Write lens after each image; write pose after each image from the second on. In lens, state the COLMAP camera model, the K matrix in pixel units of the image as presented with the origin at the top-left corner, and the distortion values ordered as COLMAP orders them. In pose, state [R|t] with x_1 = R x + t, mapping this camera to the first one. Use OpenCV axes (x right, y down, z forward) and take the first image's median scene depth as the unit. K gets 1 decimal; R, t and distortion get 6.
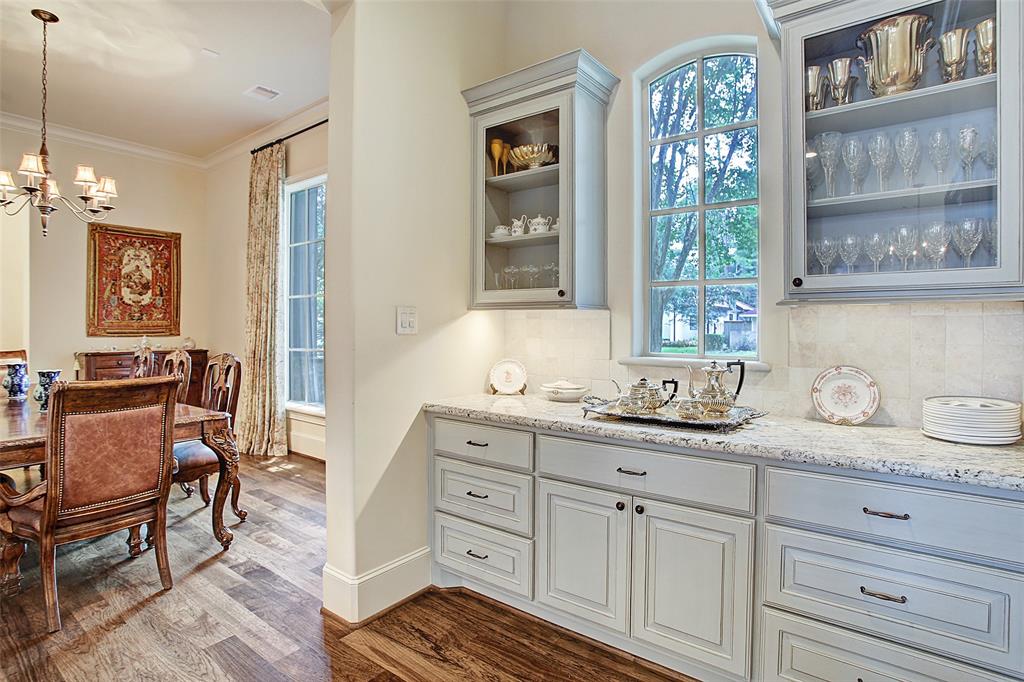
lens RADIAL K [[509.2, 0, 517.0], [0, 509.2, 337.2], [0, 0, 1]] dist [-0.075974, 0.028499]
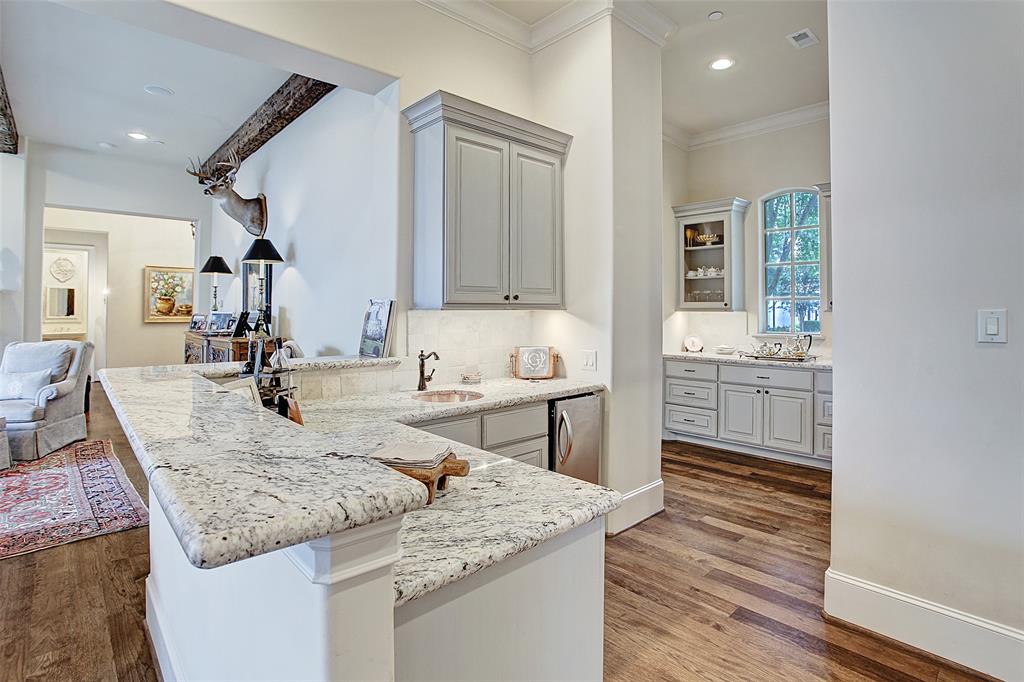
lens RADIAL K [[506.5, 0, 511.9], [0, 506.5, 305.2], [0, 0, 1]] dist [-0.051369, 0.017442]
pose [[0.984089, 0.002303, -0.177659, -0.416078], [-0.007998, 0.999477, -0.031347, -0.006465], [0.177493, 0.032269, 0.983593, -1.249547]]
